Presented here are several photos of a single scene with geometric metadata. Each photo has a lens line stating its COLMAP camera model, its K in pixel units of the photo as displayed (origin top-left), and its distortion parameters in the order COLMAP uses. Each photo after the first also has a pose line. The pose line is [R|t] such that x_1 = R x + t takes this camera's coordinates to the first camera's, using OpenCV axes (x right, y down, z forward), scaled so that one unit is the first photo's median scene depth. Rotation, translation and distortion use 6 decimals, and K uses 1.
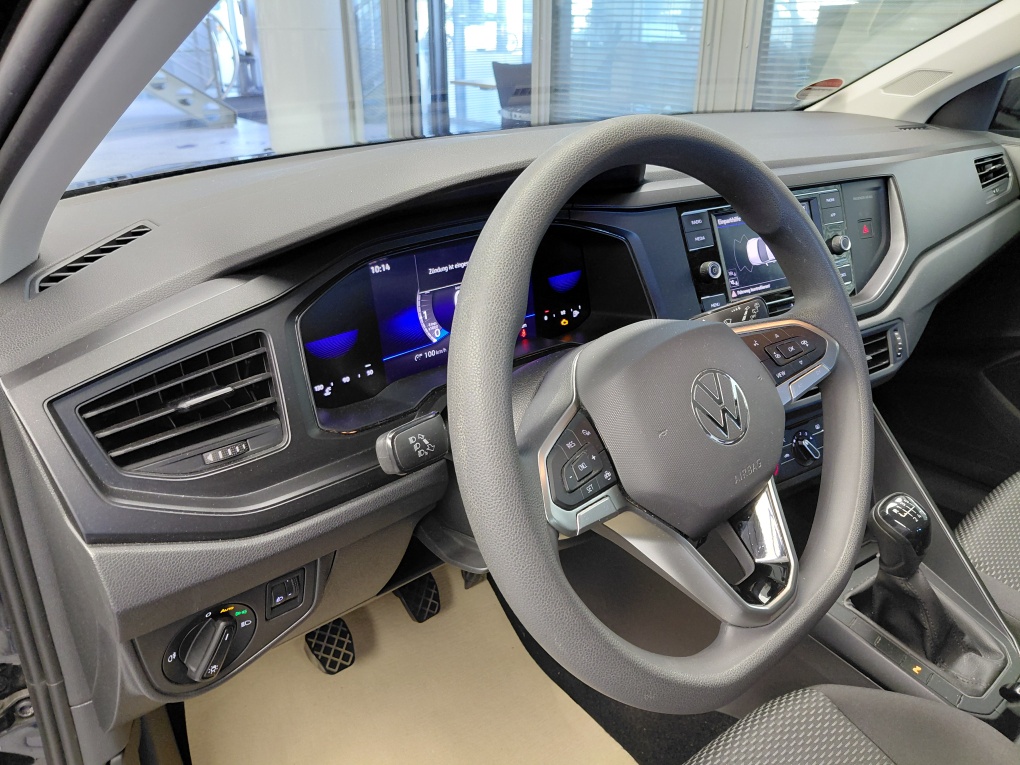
lens RADIAL K [[765.9, 0, 514.6], [0, 765.9, 384.6], [0, 0, 1]] dist [0.046442, -0.094271]
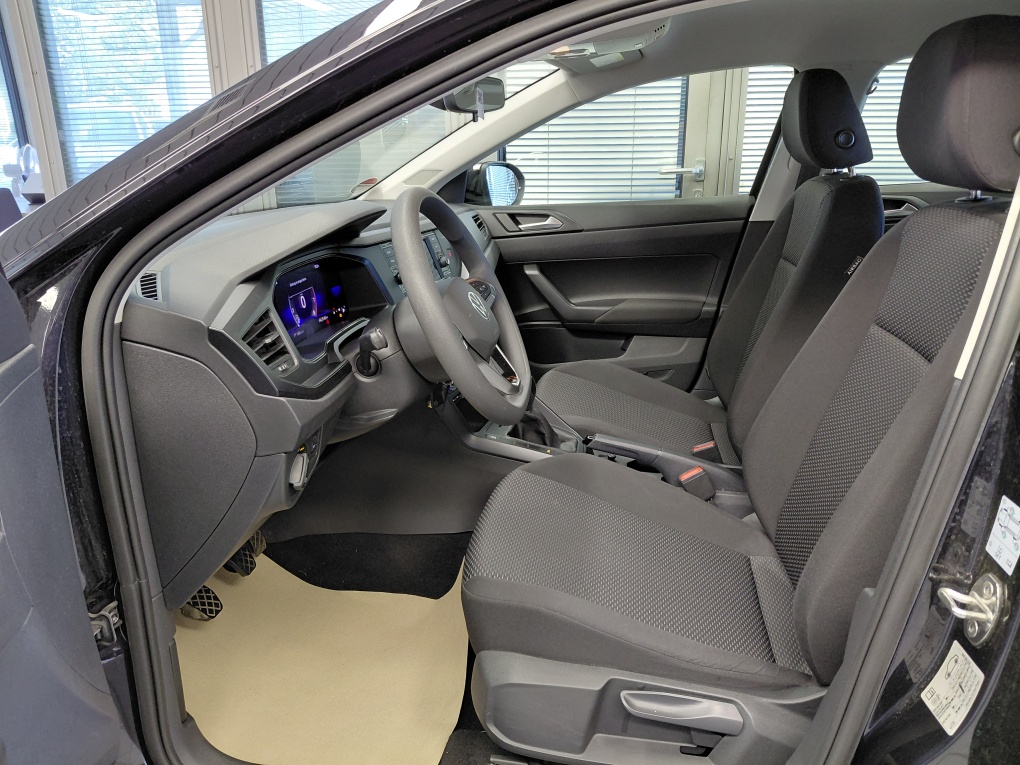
lens RADIAL K [[765.9, 0, 517.6], [0, 765.9, 383.9], [0, 0, 1]] dist [0.046442, -0.094271]
pose [[0.752056, -0.206353, 0.625964, -0.730042], [0.287328, 0.957375, -0.029601, 0.225185], [-0.593173, 0.202118, 0.779290, -0.518636]]
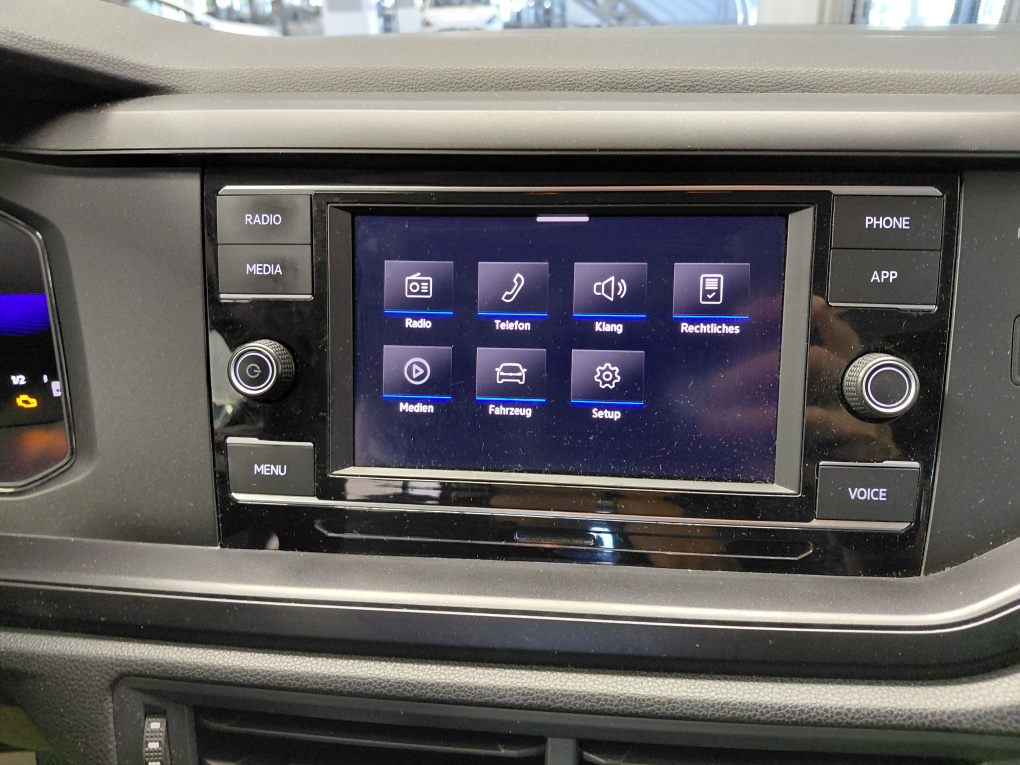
lens RADIAL K [[765.9, 0, 520.1], [0, 765.9, 364.3], [0, 0, 1]] dist [0.046442, -0.094271]
pose [[0.794071, 0.238631, -0.559022, 0.541374], [-0.237380, 0.968424, 0.076203, -0.206099], [0.559555, 0.072190, 0.825643, 0.801812]]
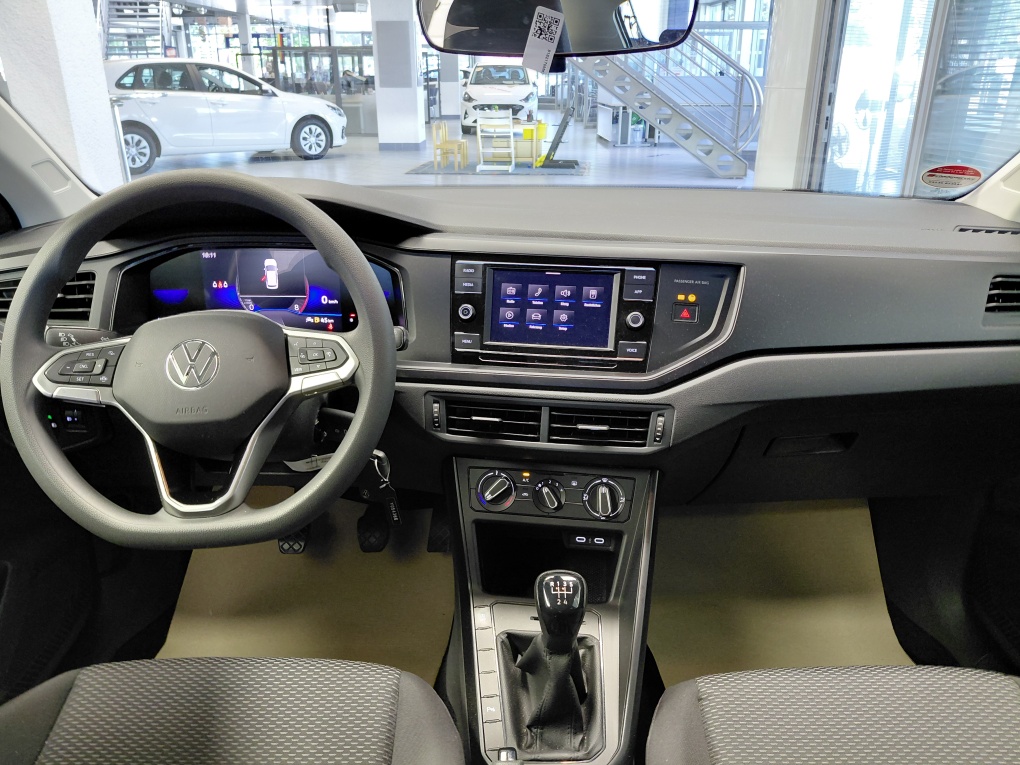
lens RADIAL K [[765.9, 0, 522.4], [0, 765.9, 392.3], [0, 0, 1]] dist [0.046442, -0.094271]
pose [[0.769013, 0.247298, -0.589460, 1.073376], [-0.277767, 0.959803, 0.040292, -0.102279], [0.575729, 0.132748, 0.806792, 0.109670]]
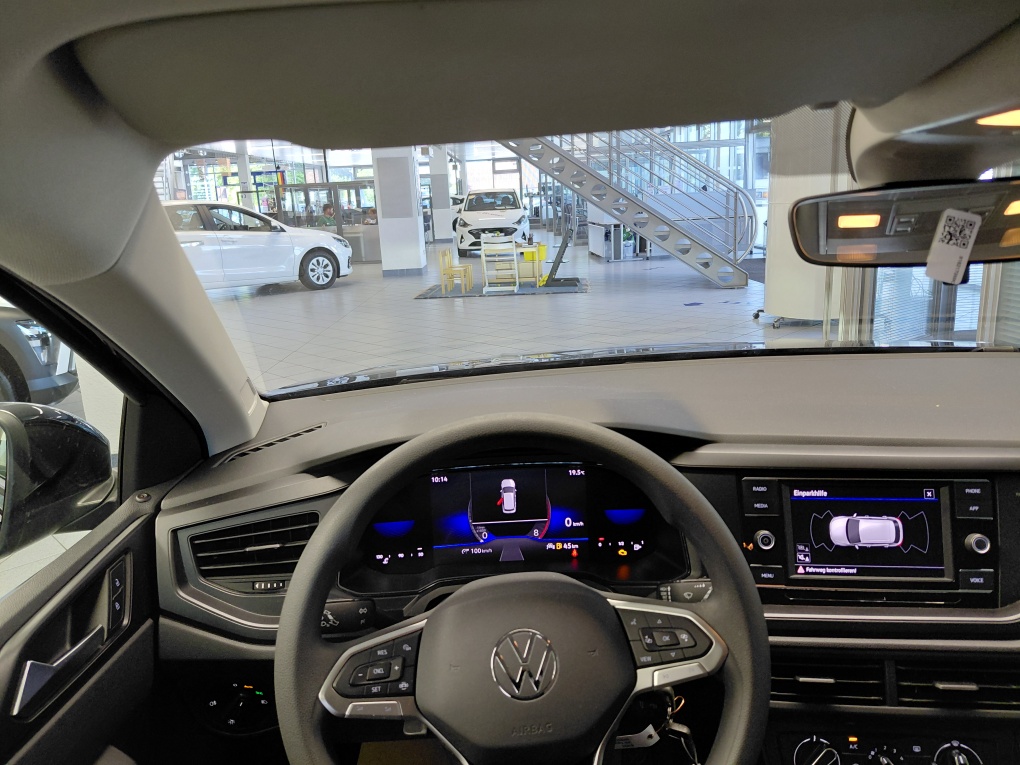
lens RADIAL K [[765.9, 0, 513.0], [0, 765.9, 375.9], [0, 0, 1]] dist [0.046442, -0.094271]
pose [[0.781229, 0.113299, -0.613876, 0.599113], [-0.230819, 0.966125, -0.115433, -0.165883], [0.580003, 0.231874, 0.780917, -0.016765]]
